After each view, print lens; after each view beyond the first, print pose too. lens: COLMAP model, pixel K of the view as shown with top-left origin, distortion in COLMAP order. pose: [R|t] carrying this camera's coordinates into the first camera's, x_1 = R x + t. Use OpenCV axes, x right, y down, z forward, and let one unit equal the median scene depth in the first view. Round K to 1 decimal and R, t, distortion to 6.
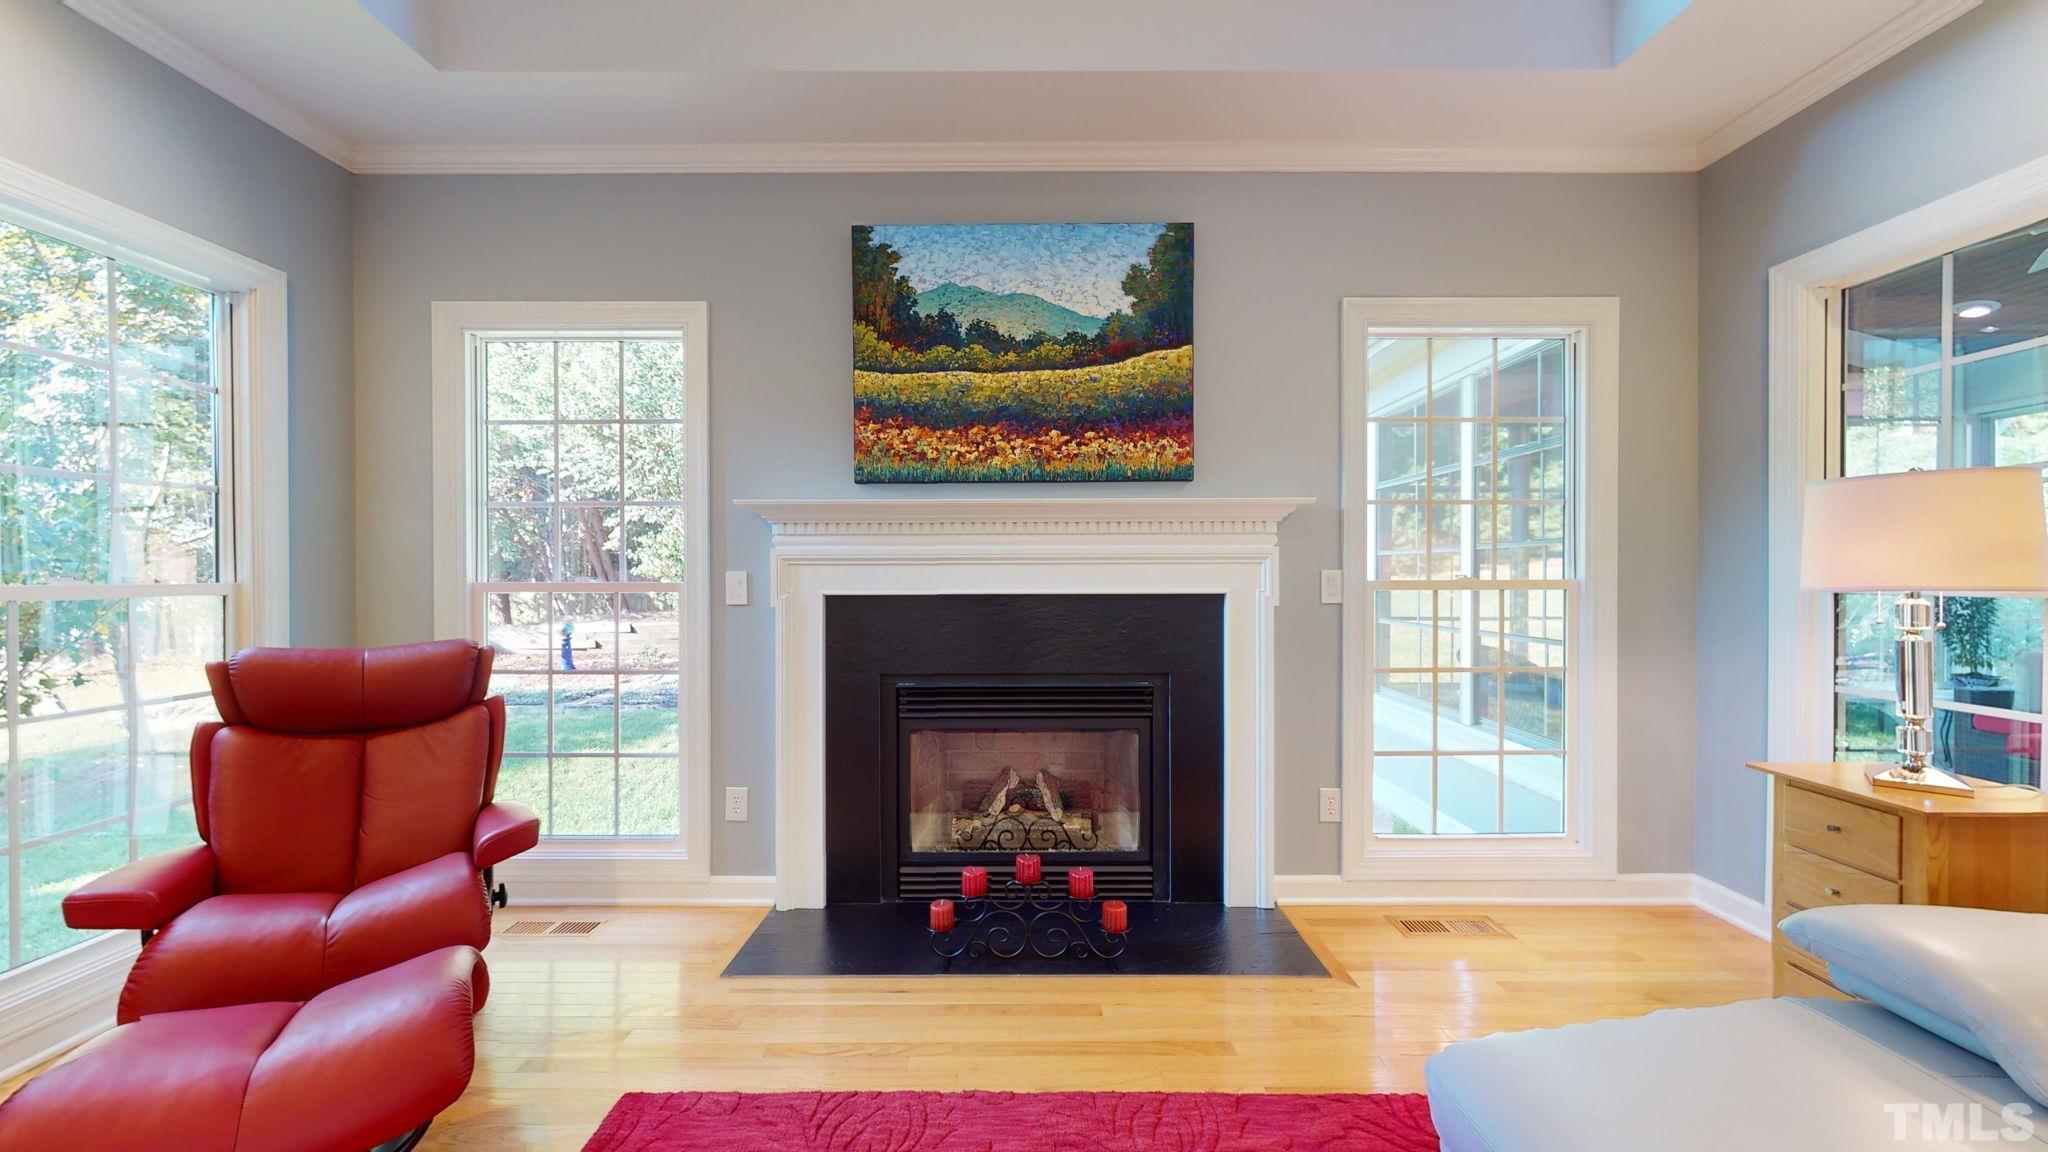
lens RADIAL K [[748.7, 0, 1025.6], [0, 748.7, 578.9], [0, 0, 1]] dist [-0.001607, -0.000028]
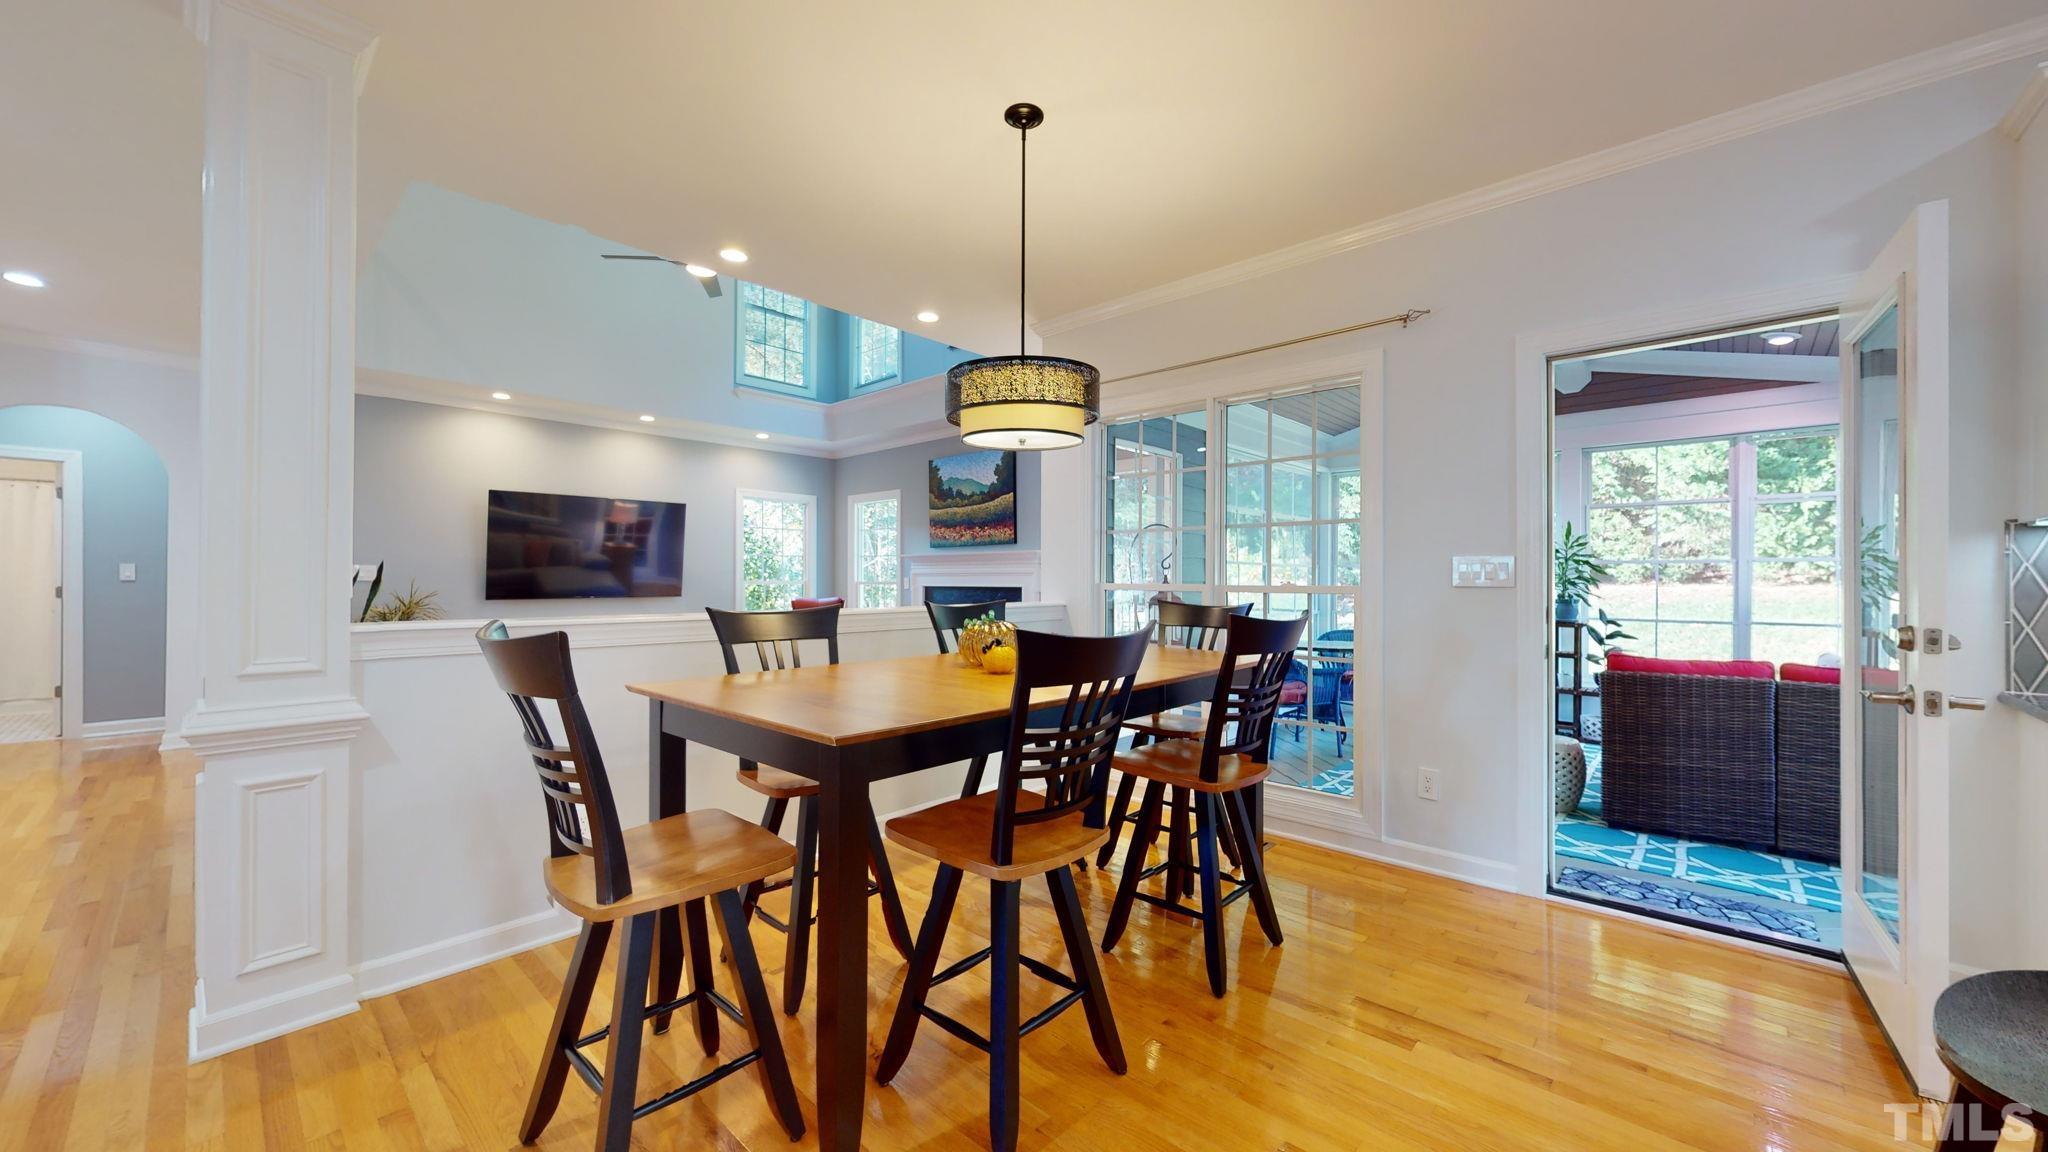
lens RADIAL K [[748.7, 0, 1023.0], [0, 748.7, 577.3], [0, 0, 1]] dist [-0.001607, -0.000028]
pose [[0.741659, -0.002985, -0.670771, 2.010439], [-0.002223, 0.999974, -0.006908, 0.005770], [0.670774, 0.006614, 0.741633, -0.928418]]
